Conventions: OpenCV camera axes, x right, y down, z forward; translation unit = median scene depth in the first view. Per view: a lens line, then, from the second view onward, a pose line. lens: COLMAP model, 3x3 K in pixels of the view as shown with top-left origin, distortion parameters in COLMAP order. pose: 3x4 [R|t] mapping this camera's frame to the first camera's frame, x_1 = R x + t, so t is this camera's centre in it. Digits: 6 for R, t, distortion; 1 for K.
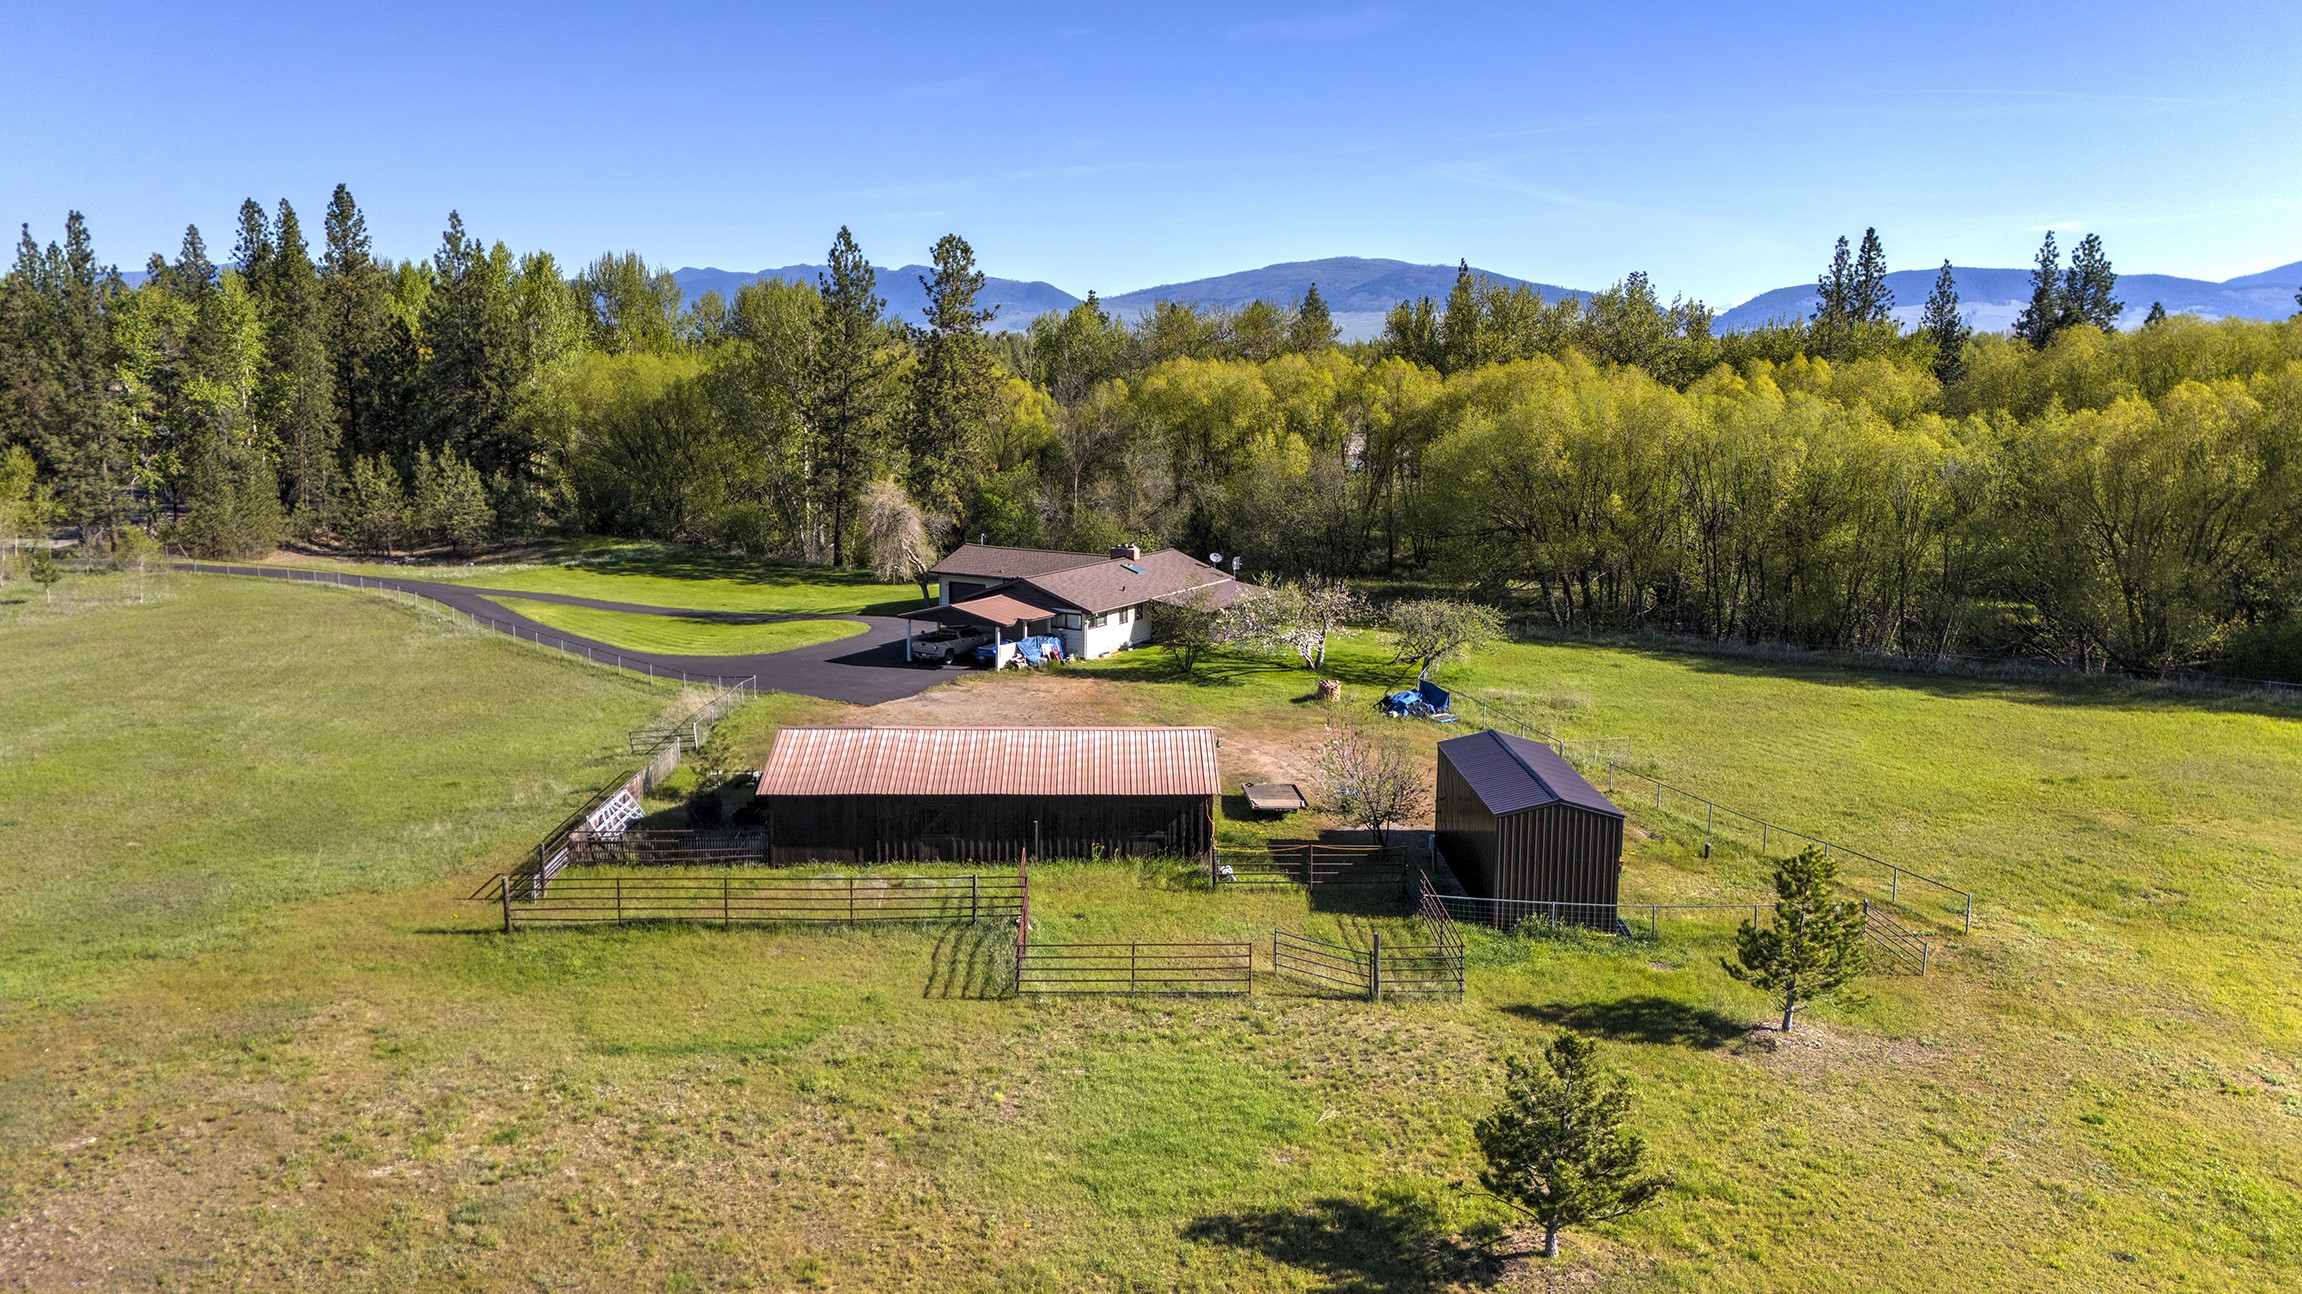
lens RADIAL K [[1674.3, 0, 1151.0], [0, 1674.3, 647.0], [0, 0, 1]] dist [0.106221, -0.118303]
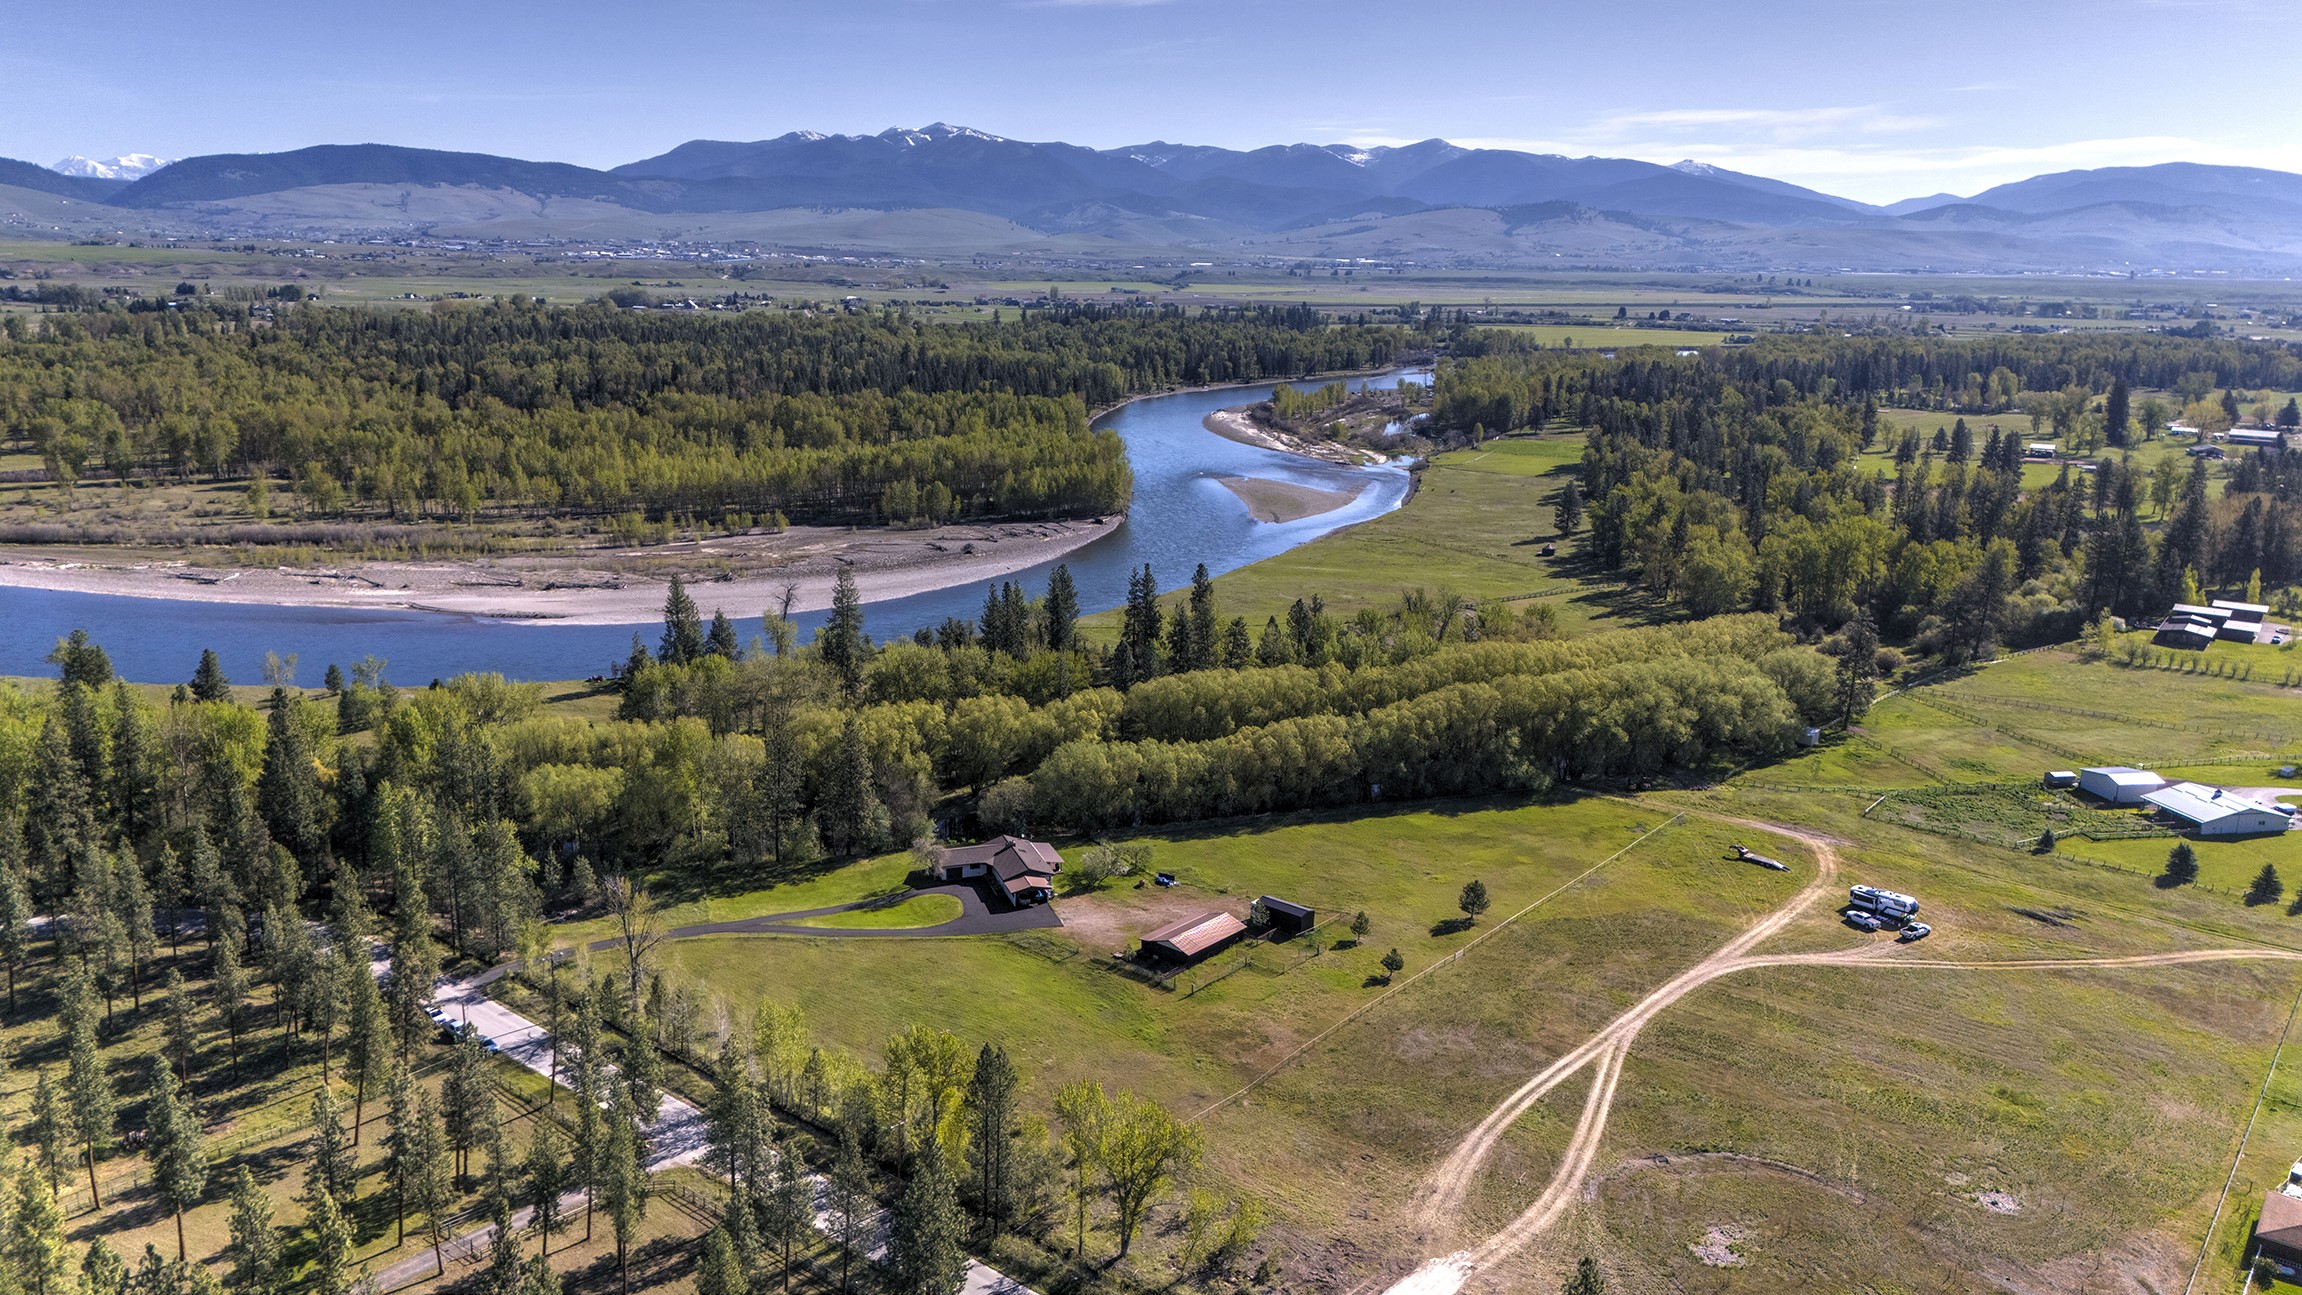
lens RADIAL K [[1674.3, 0, 1151.0], [0, 1674.3, 647.5], [0, 0, 1]] dist [0.106221, -0.118303]
pose [[0.654100, -0.170630, 0.736911, -2.059580], [0.113239, 0.985335, 0.127639, -0.782224], [-0.747884, -0.000041, 0.663830, -1.166967]]
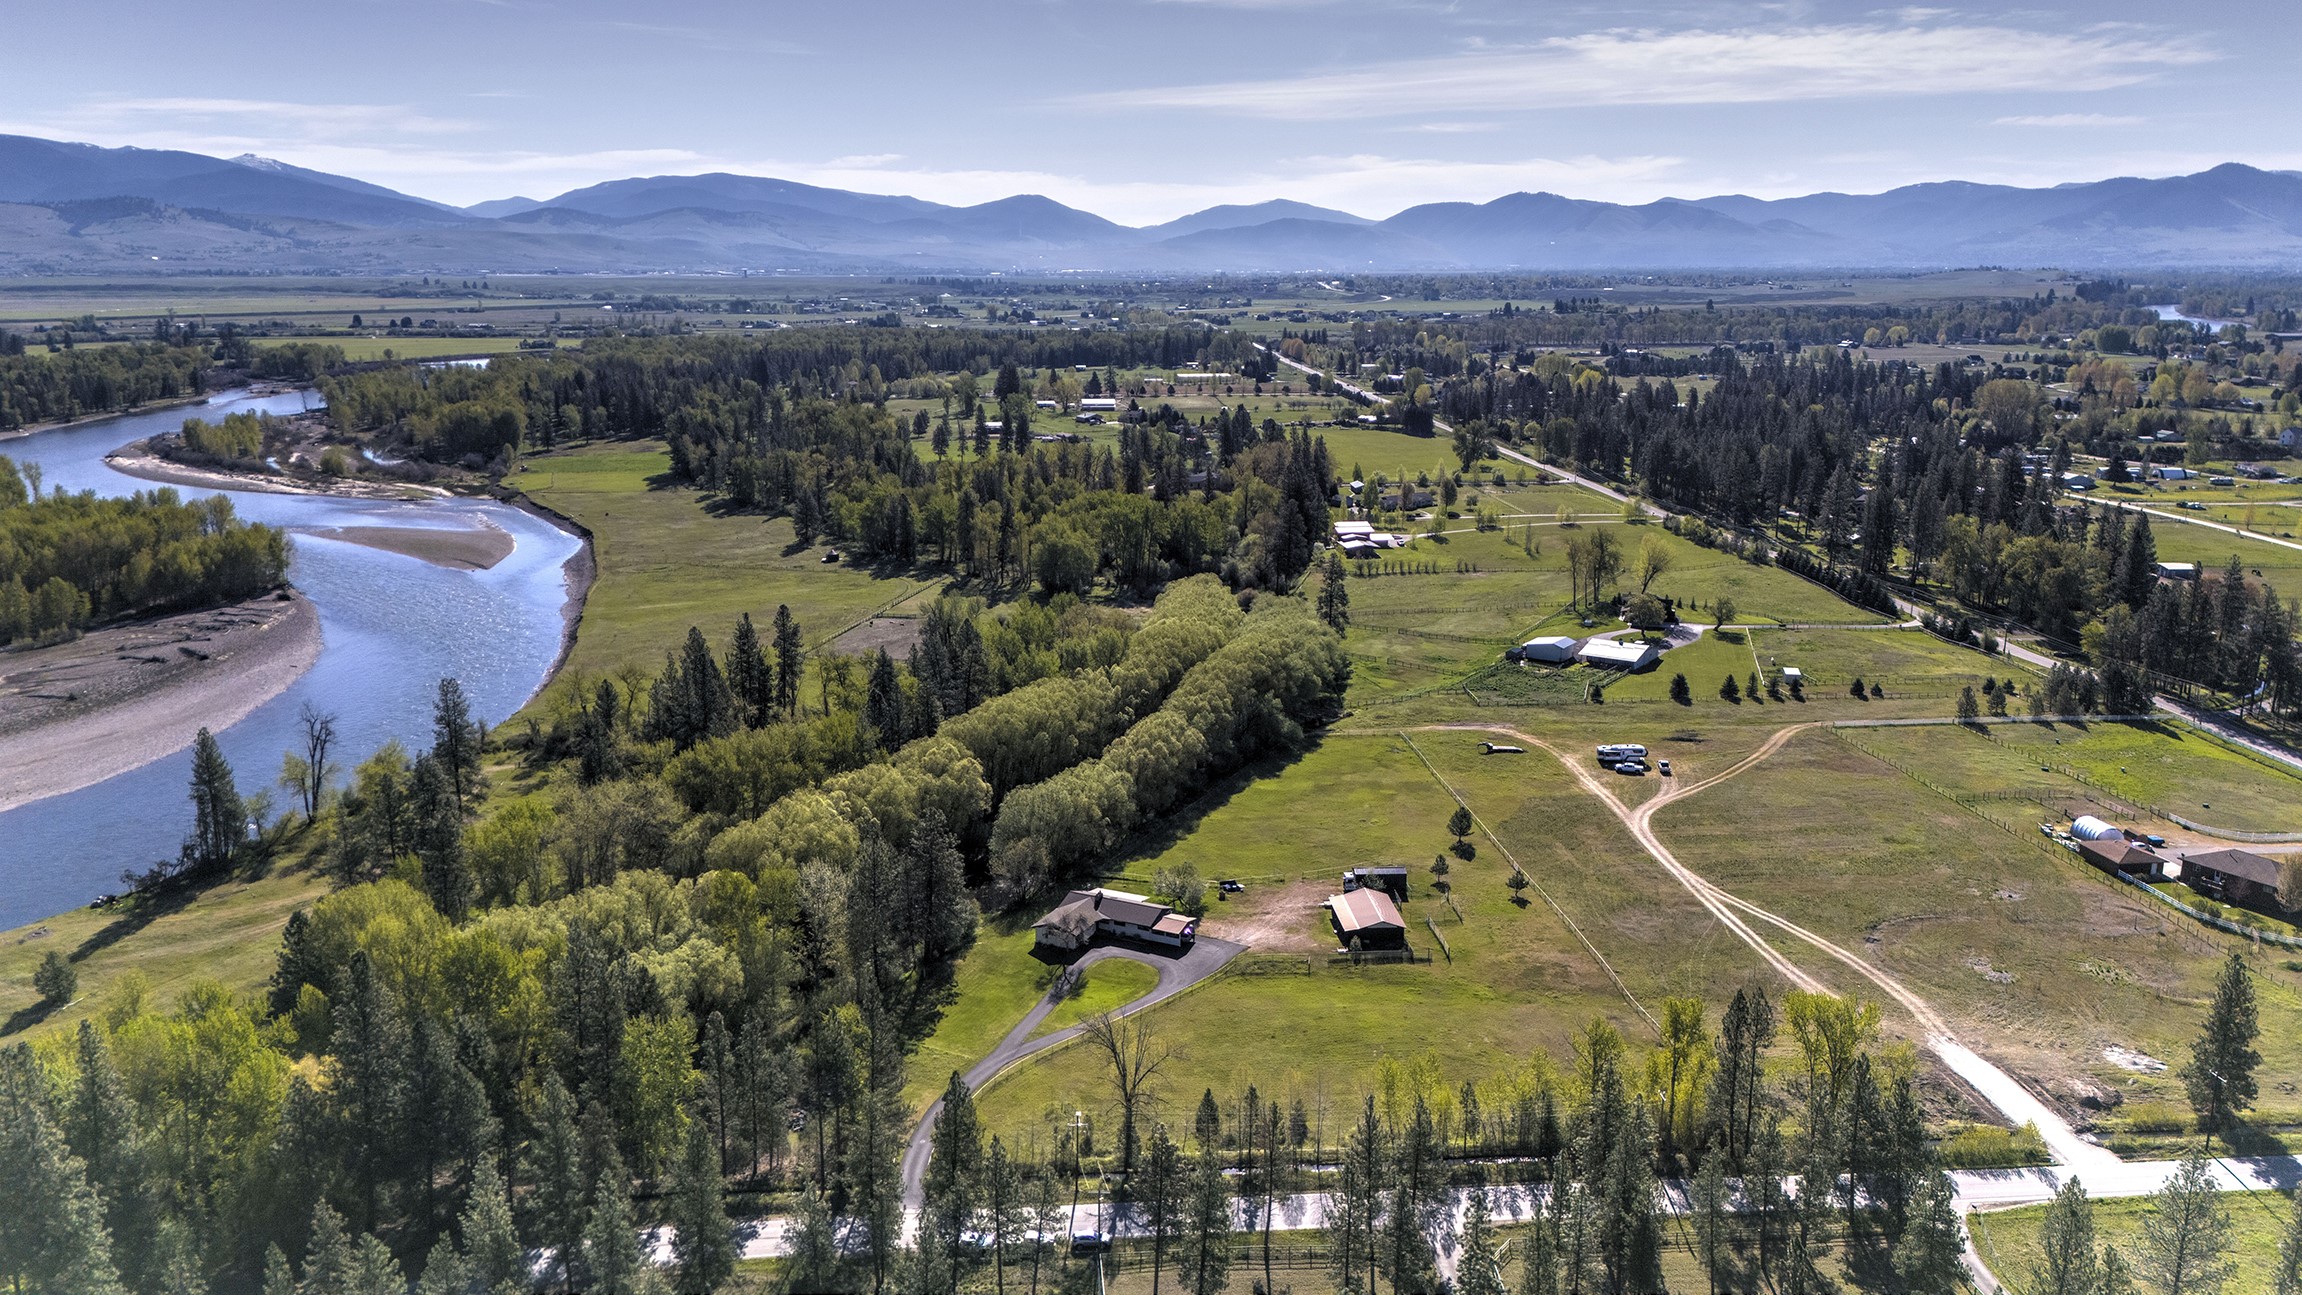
lens RADIAL K [[1674.3, 0, 1151.0], [0, 1674.3, 647.5], [0, 0, 1]] dist [0.106221, -0.118303]
pose [[-0.054830, -0.230882, 0.971436, -2.802168], [0.167748, 0.956941, 0.236906, -1.168626], [-0.984304, 0.175946, -0.013739, 0.947309]]
